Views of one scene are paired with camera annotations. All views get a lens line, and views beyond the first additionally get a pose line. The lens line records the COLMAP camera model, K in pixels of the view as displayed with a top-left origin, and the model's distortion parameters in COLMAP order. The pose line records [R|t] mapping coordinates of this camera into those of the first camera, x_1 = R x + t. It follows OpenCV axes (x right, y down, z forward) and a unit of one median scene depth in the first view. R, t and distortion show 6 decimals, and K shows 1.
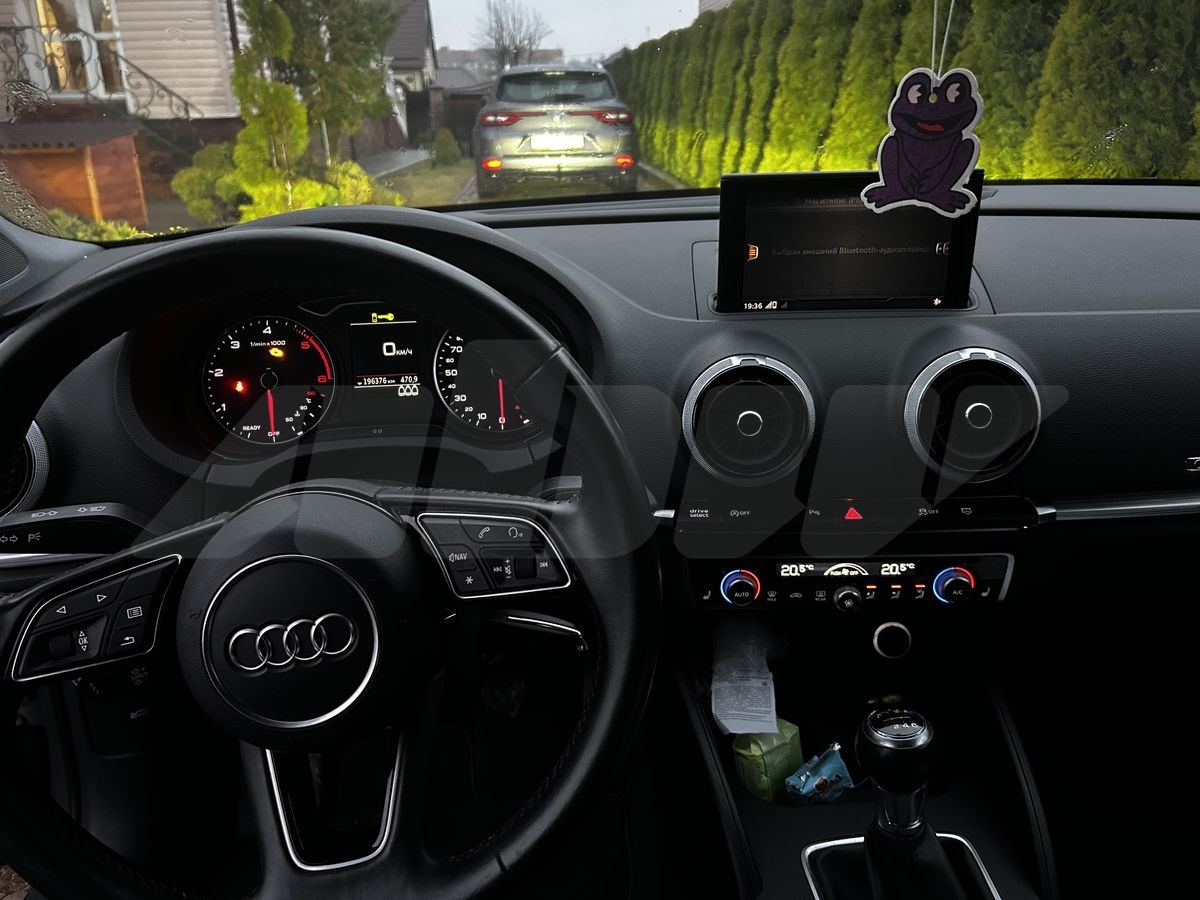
lens RADIAL K [[885.0, 0, 600.0], [0, 885.0, 450.0], [0, 0, 1]] dist [0.065651, -0.072322]
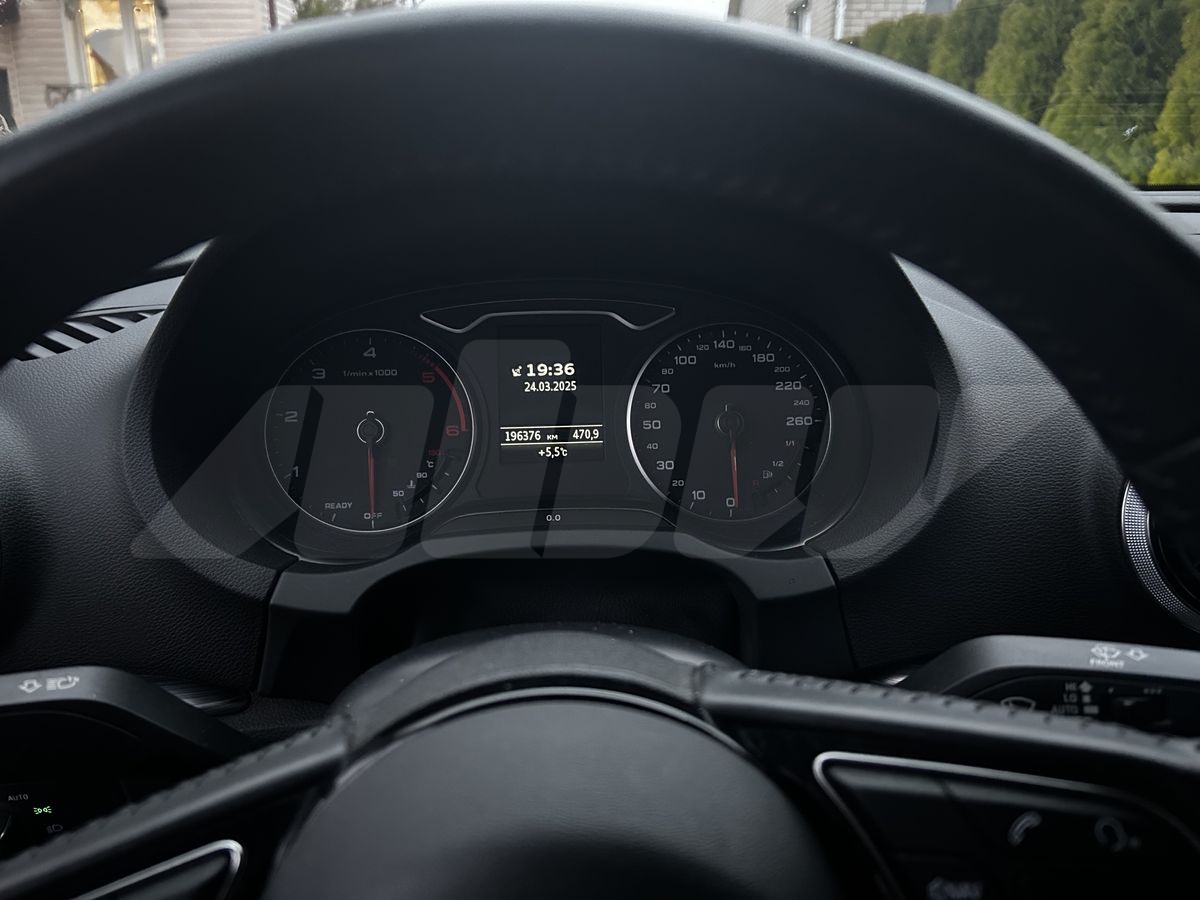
lens RADIAL K [[896.7, 0, 596.7], [0, 896.7, 449.3], [0, 0, 1]] dist [0.075192, -0.077753]
pose [[0.999195, 0.024601, -0.031694, -0.189475], [-0.026962, 0.996716, -0.076350, -0.020482], [0.029711, 0.077143, 0.996577, 0.369494]]
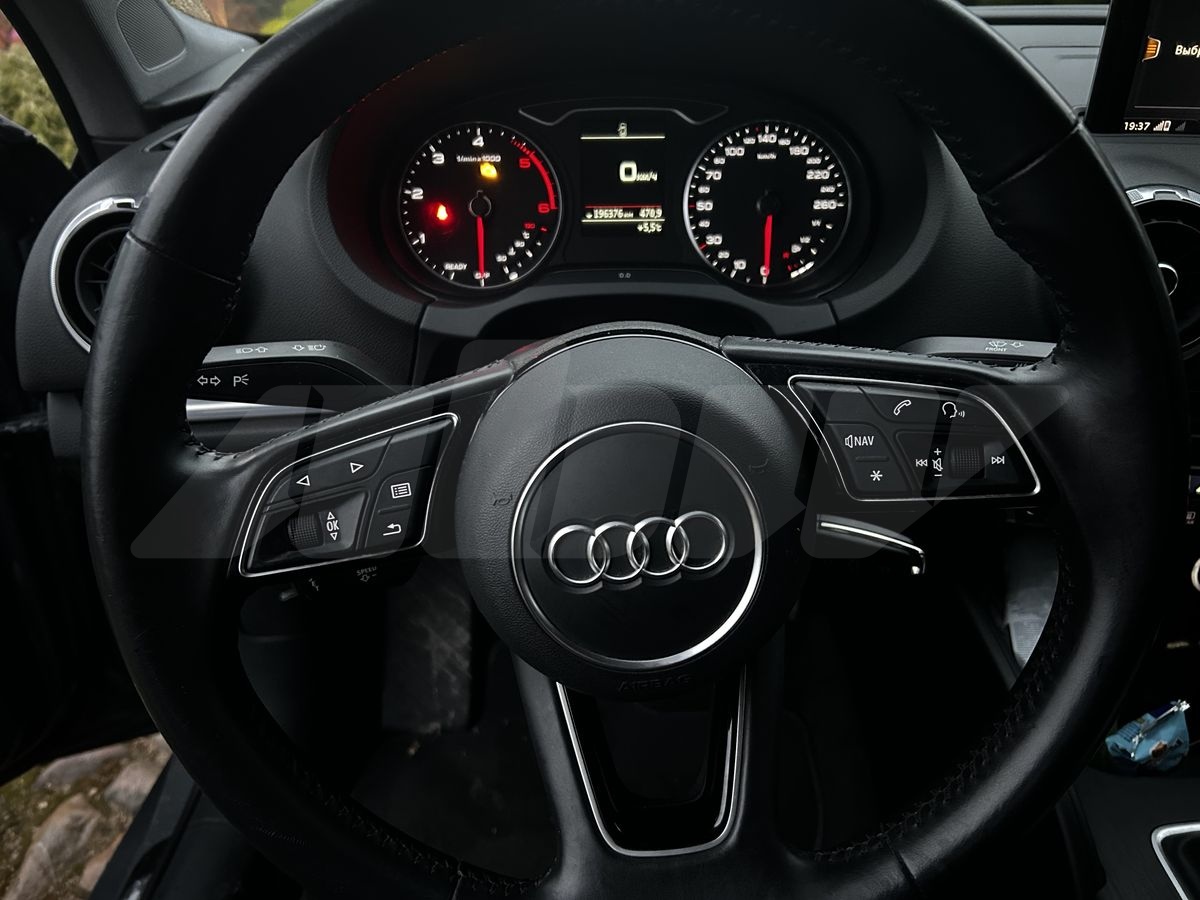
lens RADIAL K [[891.5, 0, 611.1], [0, 891.5, 447.7], [0, 0, 1]] dist [0.045527, -0.077317]
pose [[0.996177, 0.058194, -0.065157, -0.189147], [-0.050017, 0.991420, 0.120764, 0.032937], [0.071626, -0.117044, 0.990541, 0.193256]]
